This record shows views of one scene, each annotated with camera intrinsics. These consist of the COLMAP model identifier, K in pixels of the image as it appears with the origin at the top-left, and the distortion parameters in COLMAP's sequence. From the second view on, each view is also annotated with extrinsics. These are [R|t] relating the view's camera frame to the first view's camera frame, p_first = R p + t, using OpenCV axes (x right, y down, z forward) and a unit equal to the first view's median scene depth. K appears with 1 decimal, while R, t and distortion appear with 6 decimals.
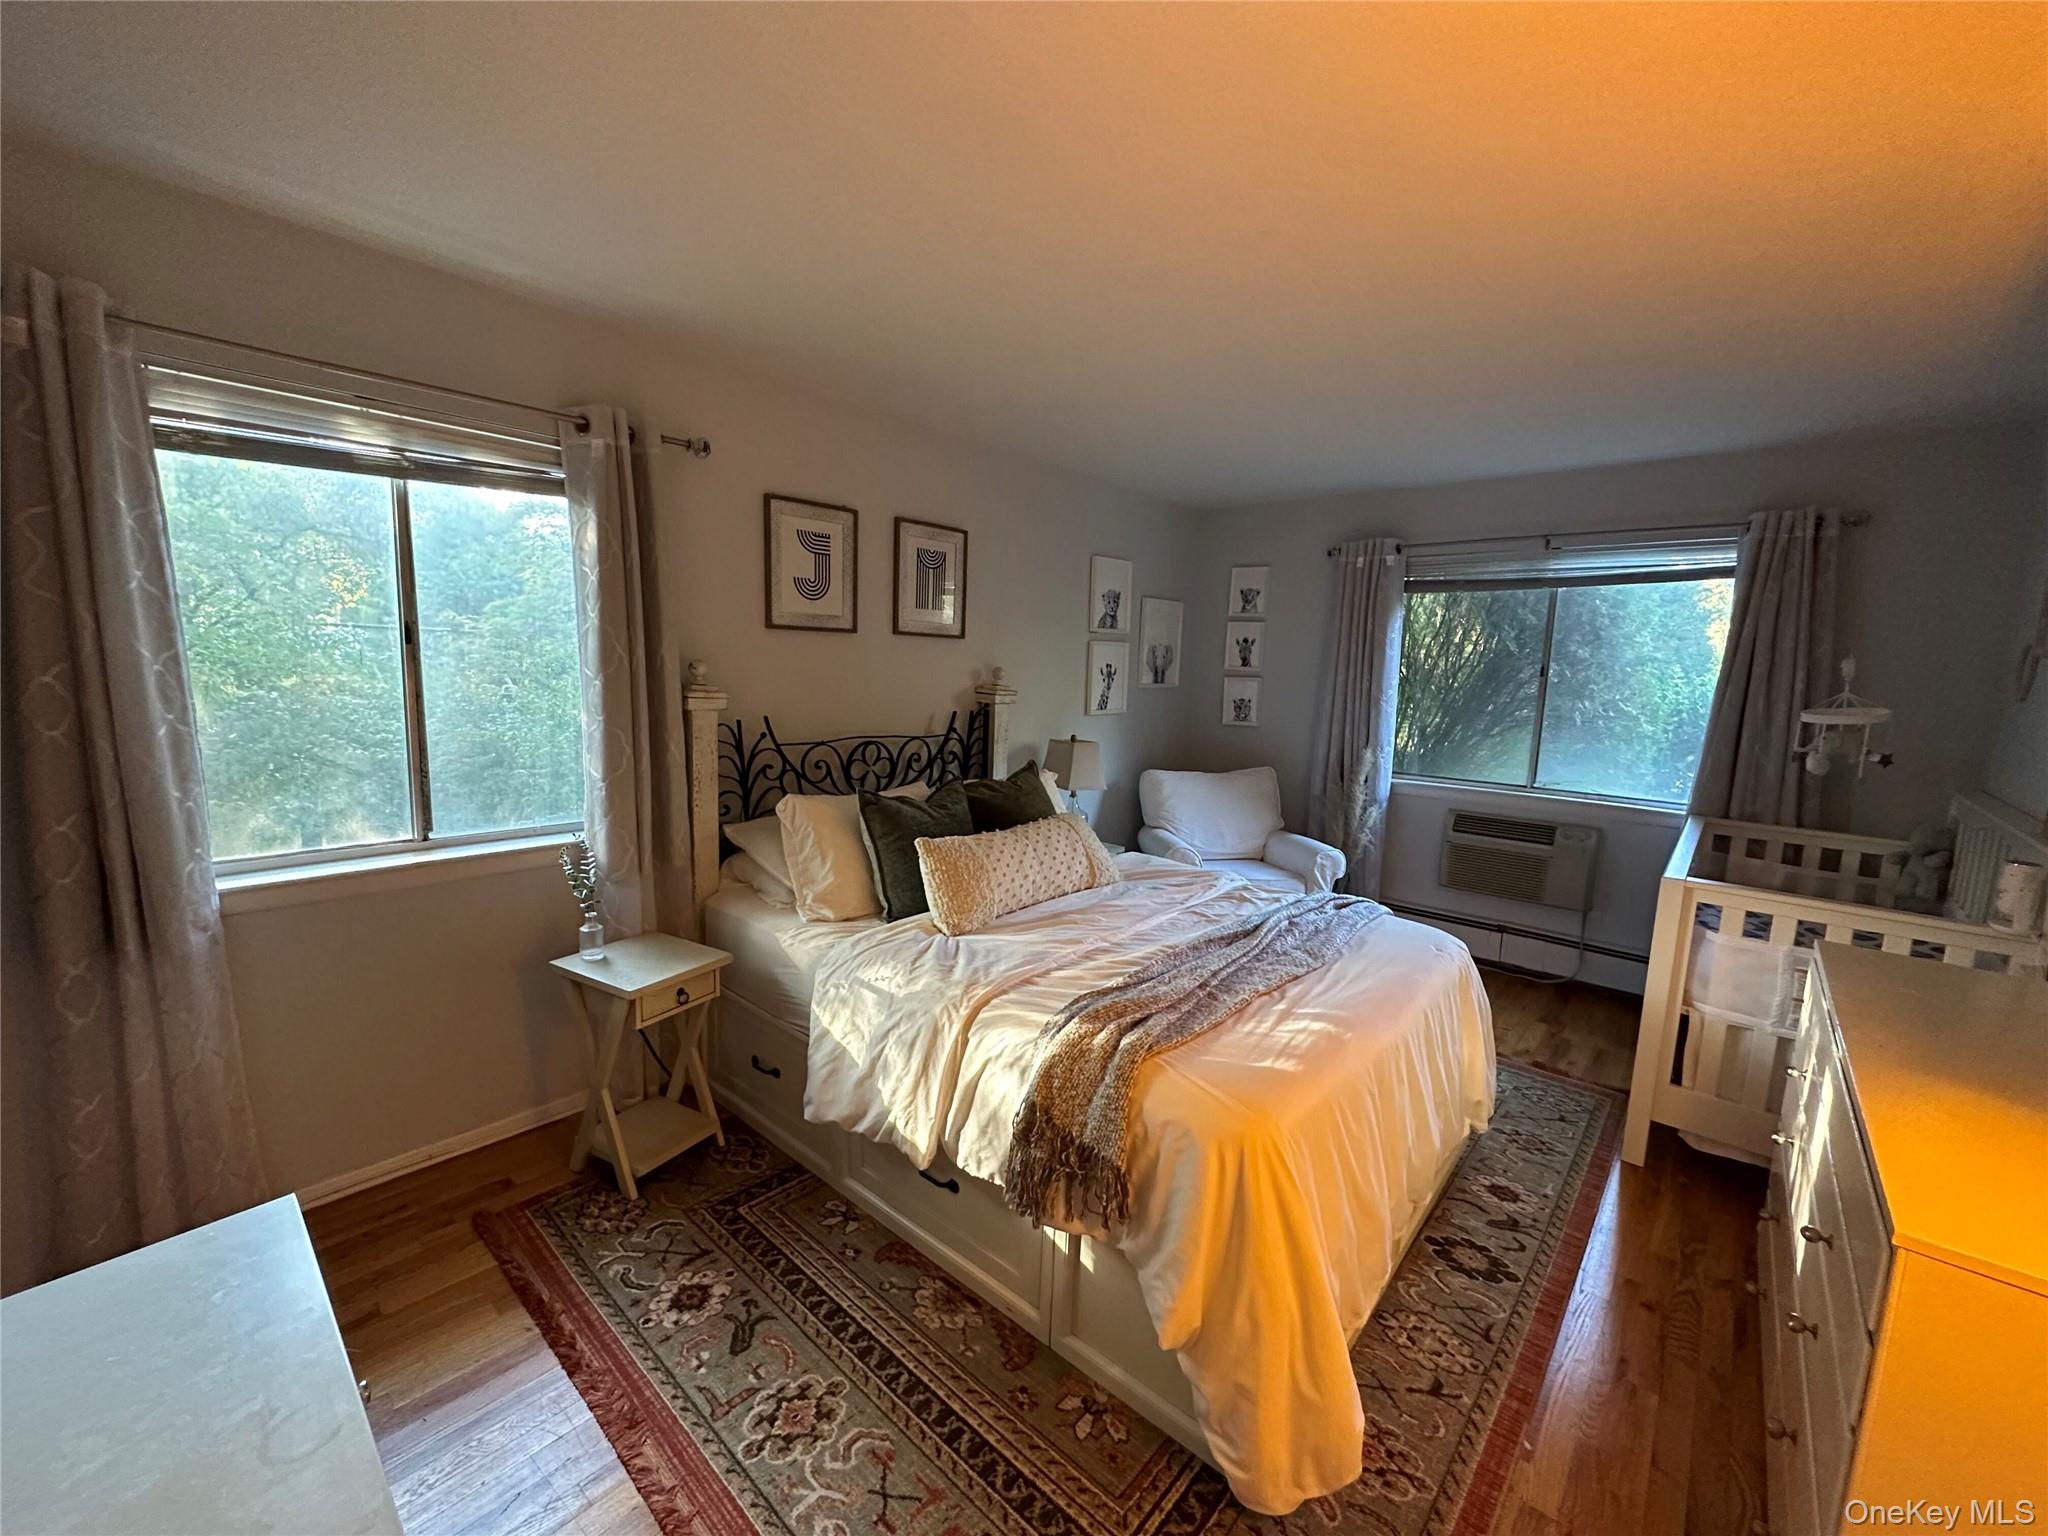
lens RADIAL K [[814.8, 0, 1024.9], [0, 814.8, 771.8], [0, 0, 1]] dist [-0.004823, 0.000896]
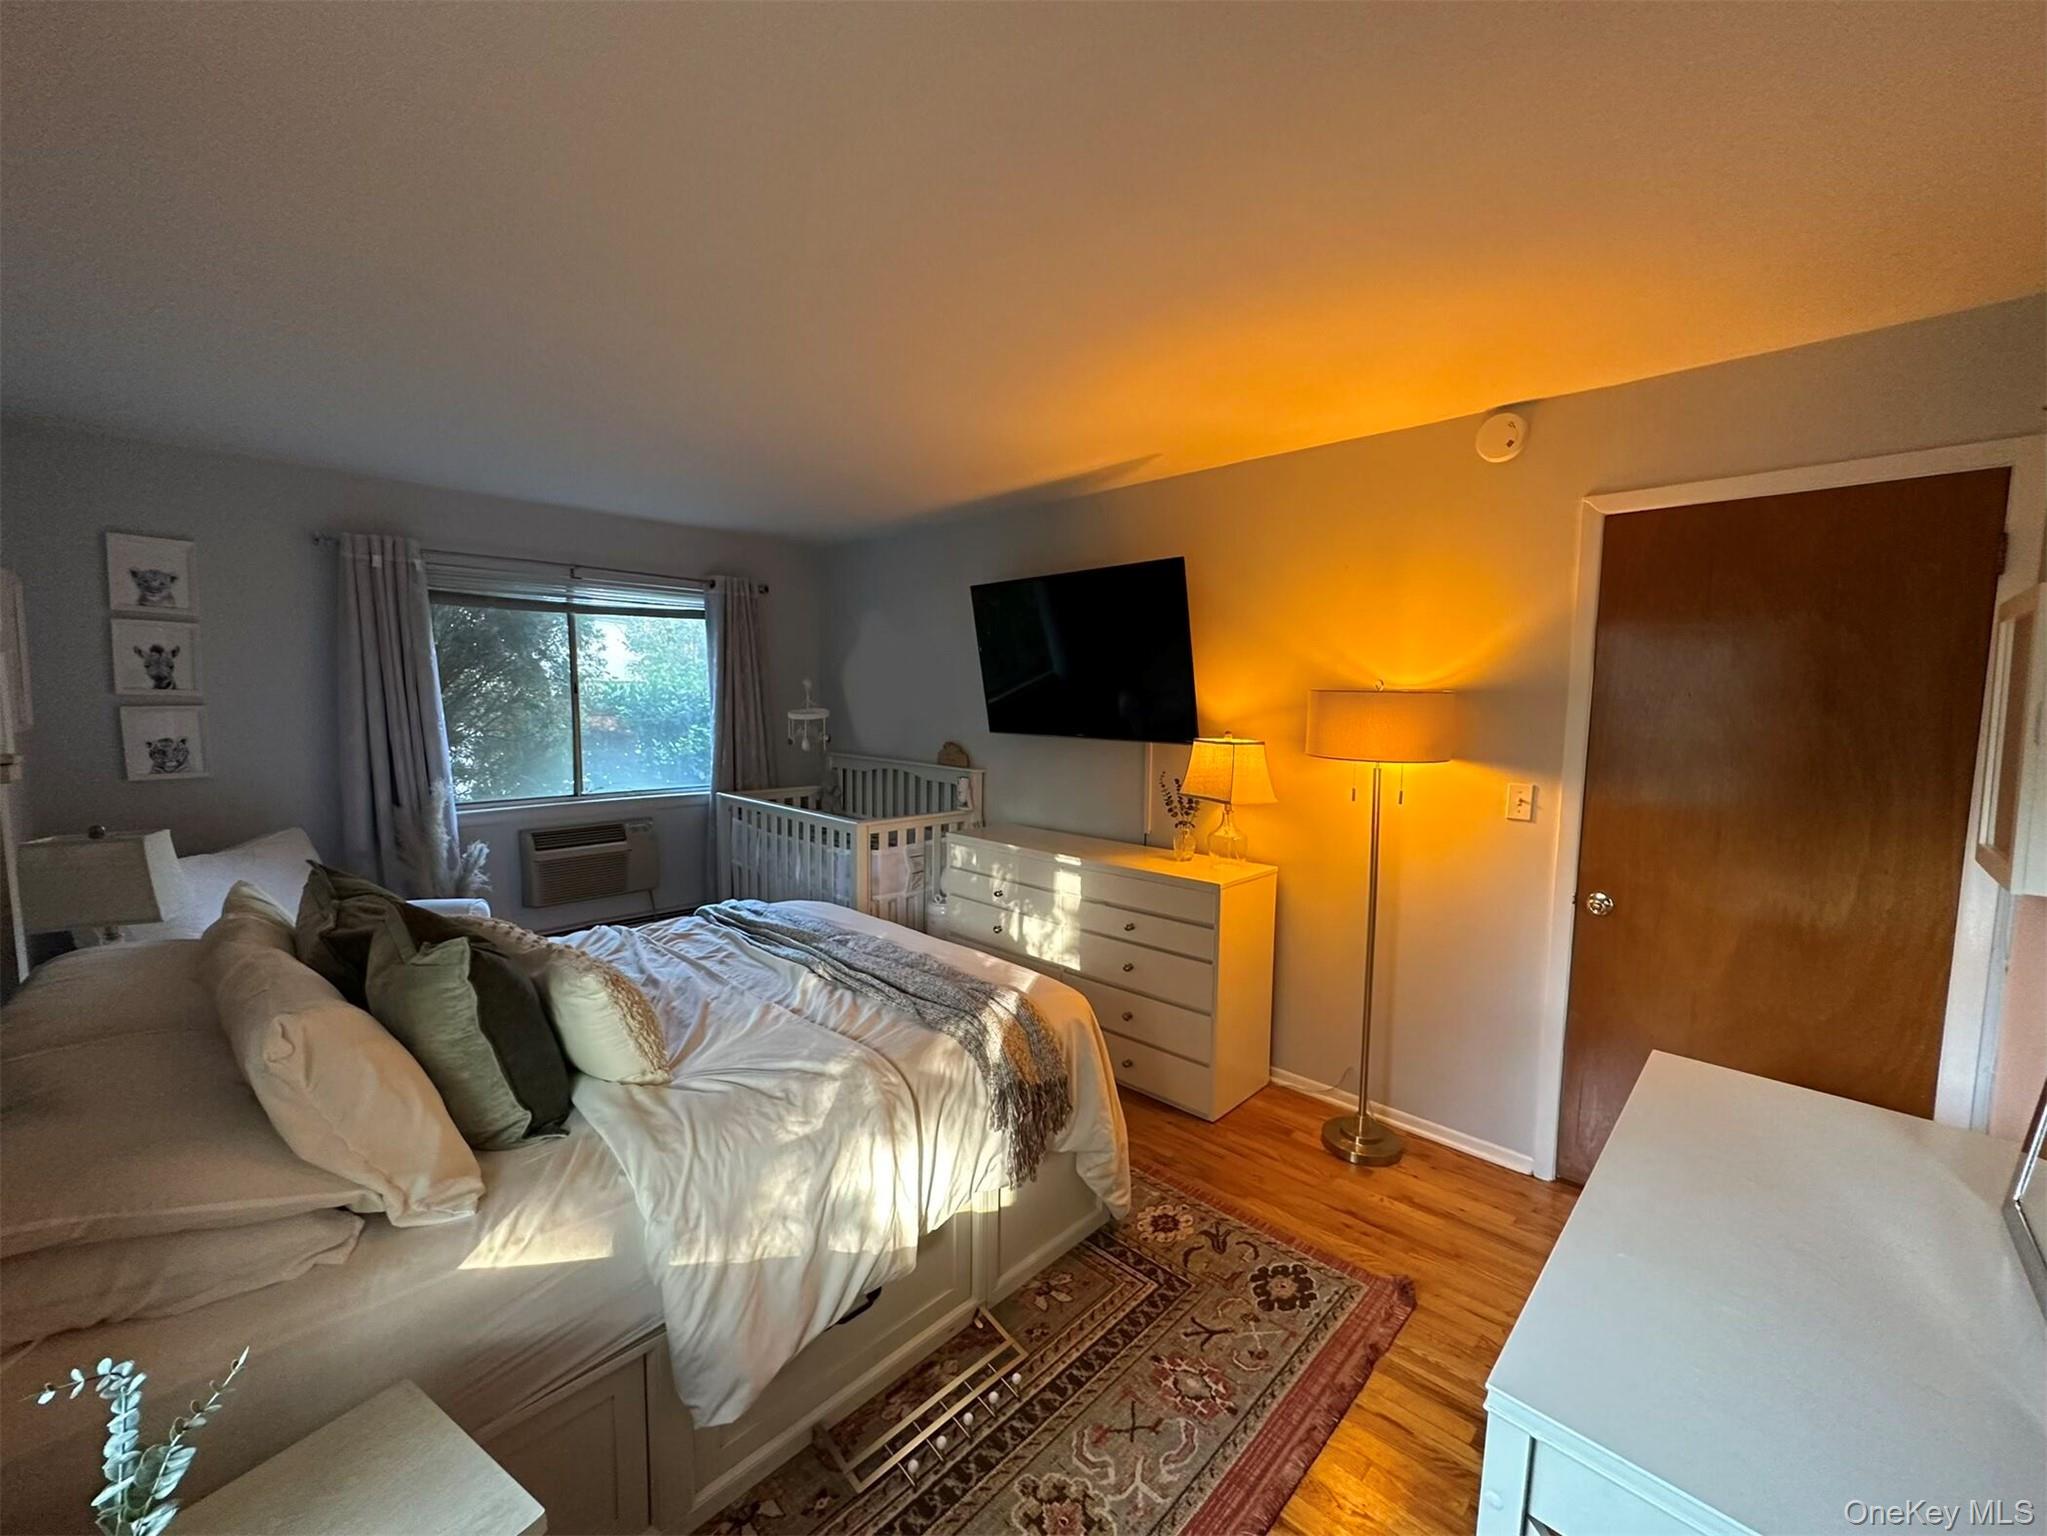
lens RADIAL K [[814.5, 0, 1024.4], [0, 814.5, 771.8], [0, 0, 1]] dist [-0.004823, 0.000896]
pose [[0.040984, -0.124786, 0.991337, -0.601113], [0.126906, 0.984785, 0.118715, -0.091335], [-0.991068, 0.120942, 0.056196, 0.486927]]
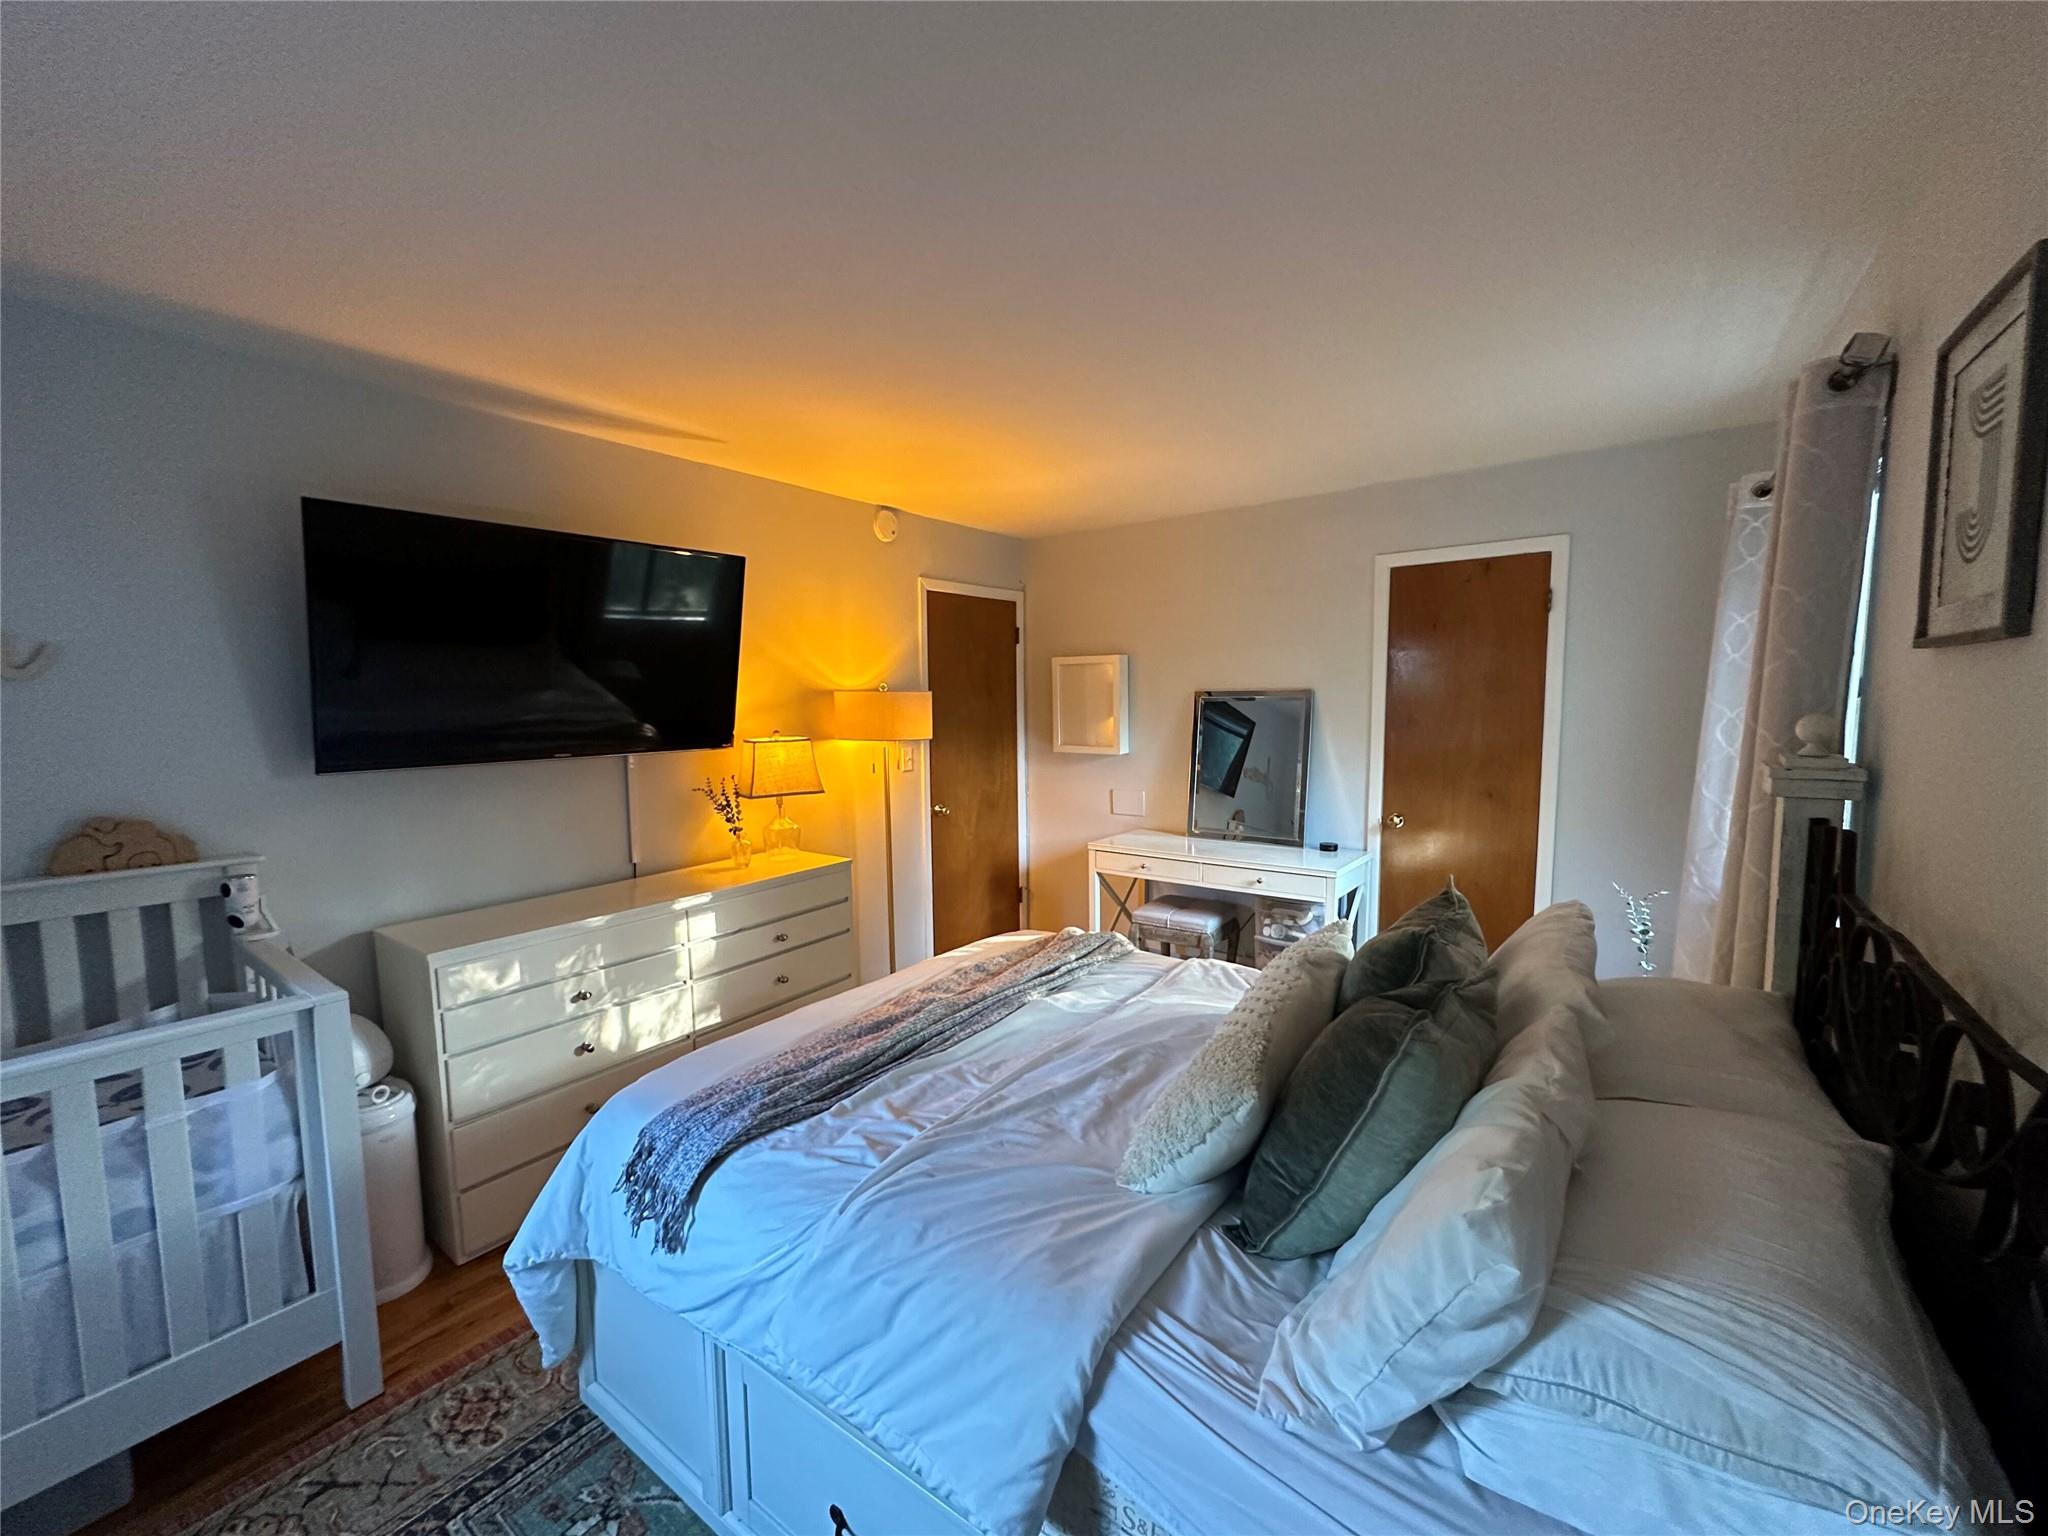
lens RADIAL K [[814.8, 0, 1024.9], [0, 814.8, 771.8], [0, 0, 1]] dist [-0.004823, 0.000896]
pose [[-0.995501, -0.011030, -0.094102, 0.221747], [-0.032484, 0.972738, 0.229620, -0.196961], [0.089004, 0.231644, -0.968720, 1.404191]]
